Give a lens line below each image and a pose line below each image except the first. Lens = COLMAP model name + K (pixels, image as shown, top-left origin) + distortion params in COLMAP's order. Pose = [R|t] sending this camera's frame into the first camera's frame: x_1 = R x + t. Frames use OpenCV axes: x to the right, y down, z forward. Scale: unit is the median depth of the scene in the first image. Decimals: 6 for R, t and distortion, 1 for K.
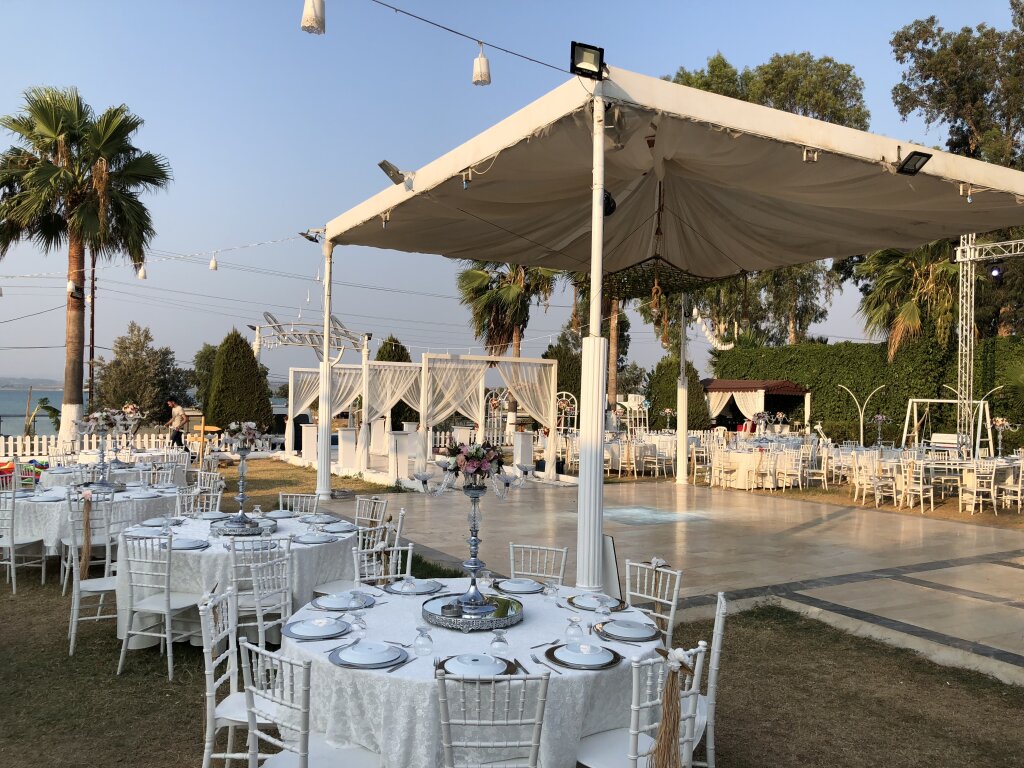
lens RADIAL K [[944.3, 0, 512.0], [0, 944.3, 384.0], [0, 0, 1]] dist [-0.009781, -0.016809]
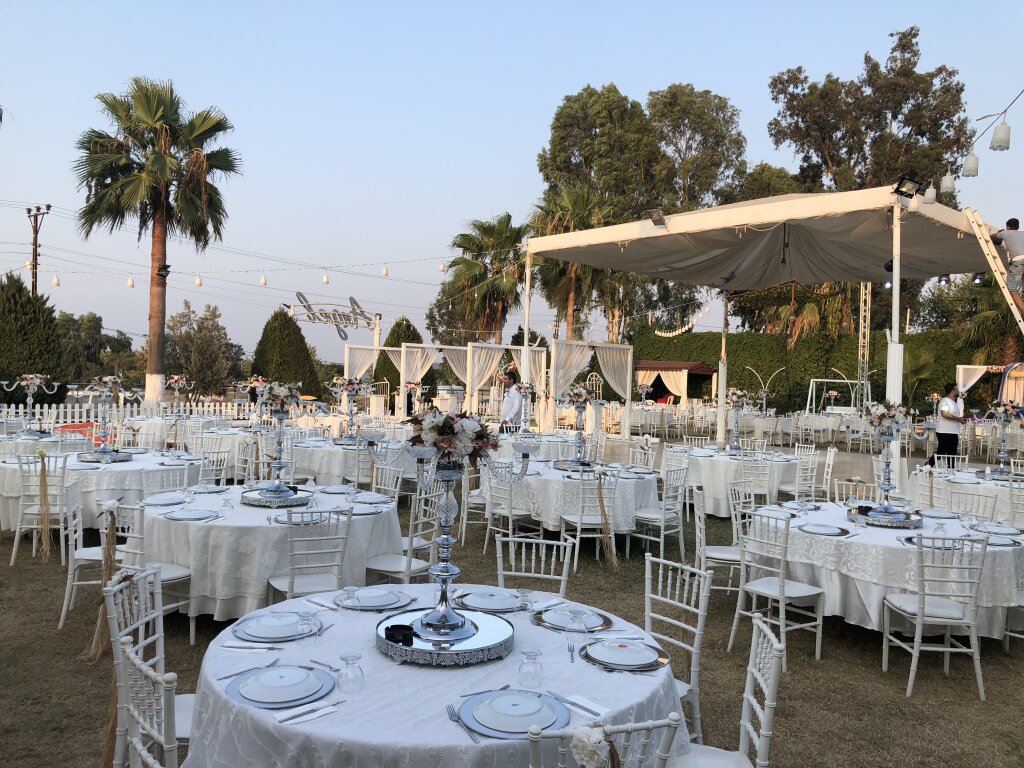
lens RADIAL K [[944.3, 0, 512.0], [0, 944.3, 384.0], [0, 0, 1]] dist [-0.009781, -0.016809]
pose [[0.964127, 0.011828, 0.265179, -0.260838], [-0.019033, 0.999516, 0.024615, -0.001182], [-0.264759, -0.028779, 0.963885, -0.104556]]
